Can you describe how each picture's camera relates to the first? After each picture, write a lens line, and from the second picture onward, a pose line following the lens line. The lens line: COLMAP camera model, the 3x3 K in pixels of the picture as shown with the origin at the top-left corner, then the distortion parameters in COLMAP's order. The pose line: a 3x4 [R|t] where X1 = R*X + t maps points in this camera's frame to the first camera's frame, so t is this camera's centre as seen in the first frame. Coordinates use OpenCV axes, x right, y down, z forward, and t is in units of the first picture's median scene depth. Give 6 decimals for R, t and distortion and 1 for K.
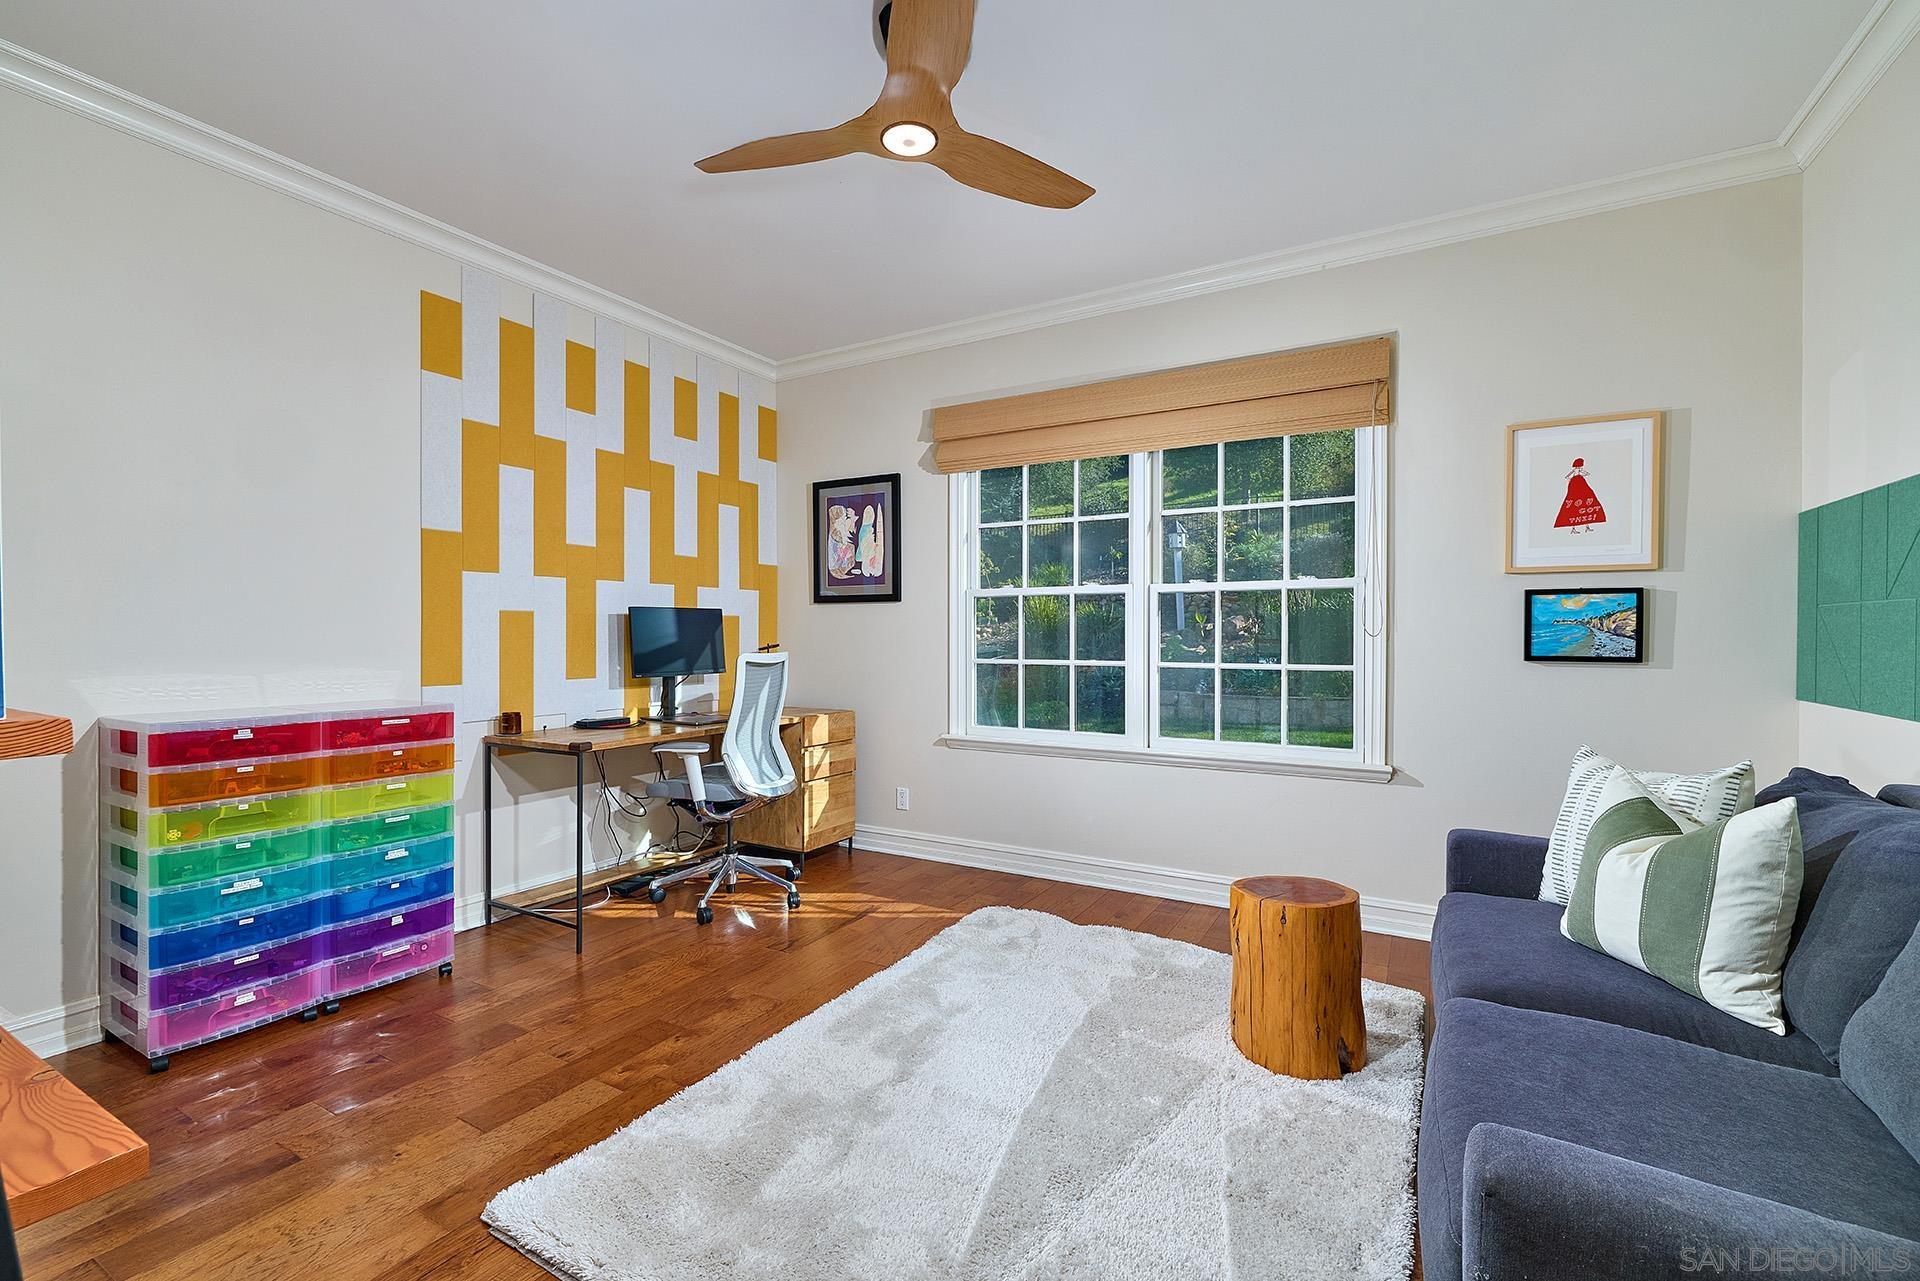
lens RADIAL K [[831.8, 0, 972.9], [0, 831.8, 639.6], [0, 0, 1]] dist [-0.002795, 0.000097]
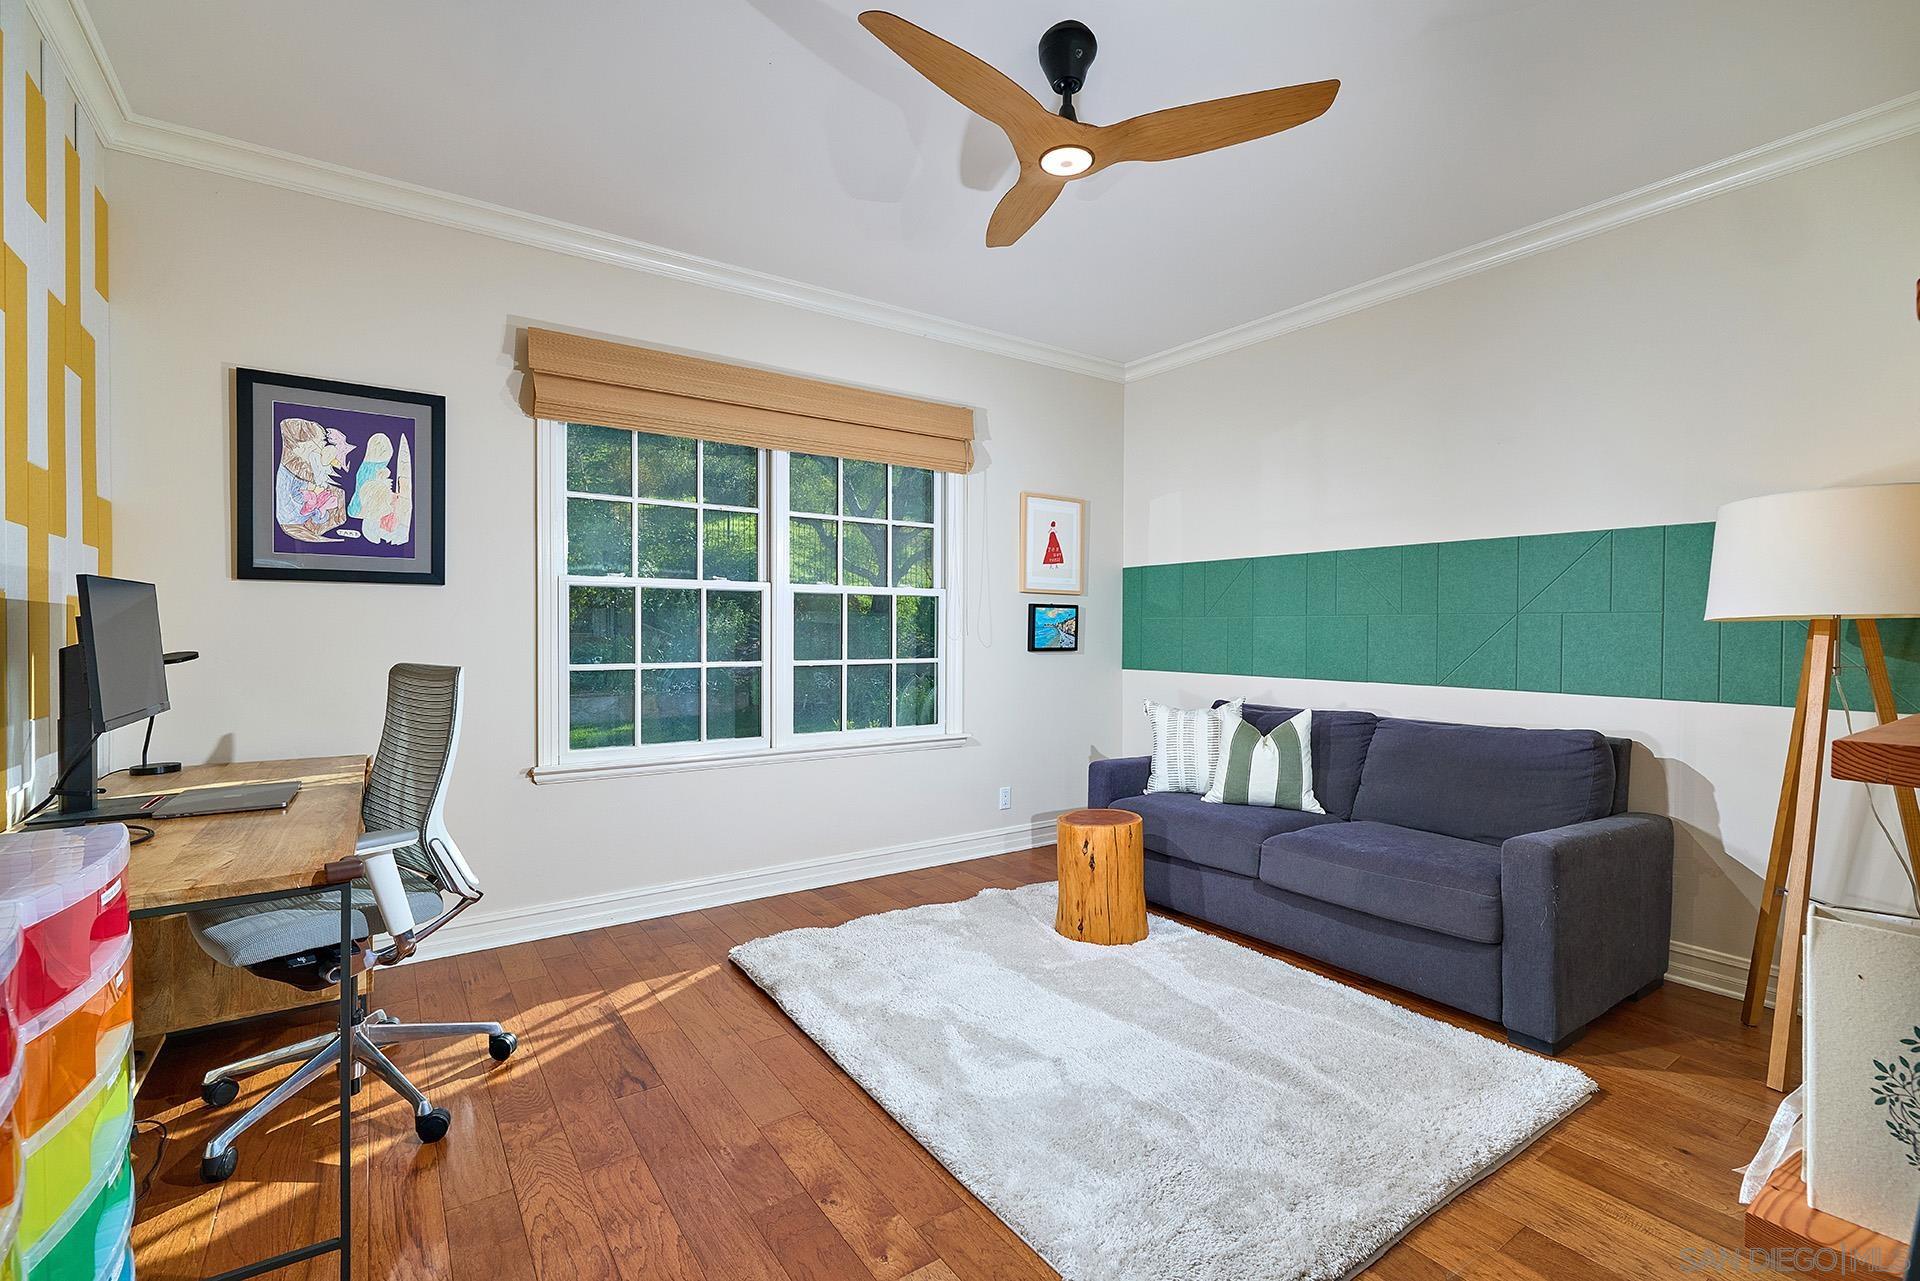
lens RADIAL K [[831.8, 0, 974.2], [0, 831.8, 637.0], [0, 0, 1]] dist [-0.002795, 0.000097]
pose [[0.430339, -0.004983, 0.902654, -0.582759], [0.004473, 0.999984, 0.003387, -0.004375], [-0.902656, 0.002580, 0.430355, 0.357132]]
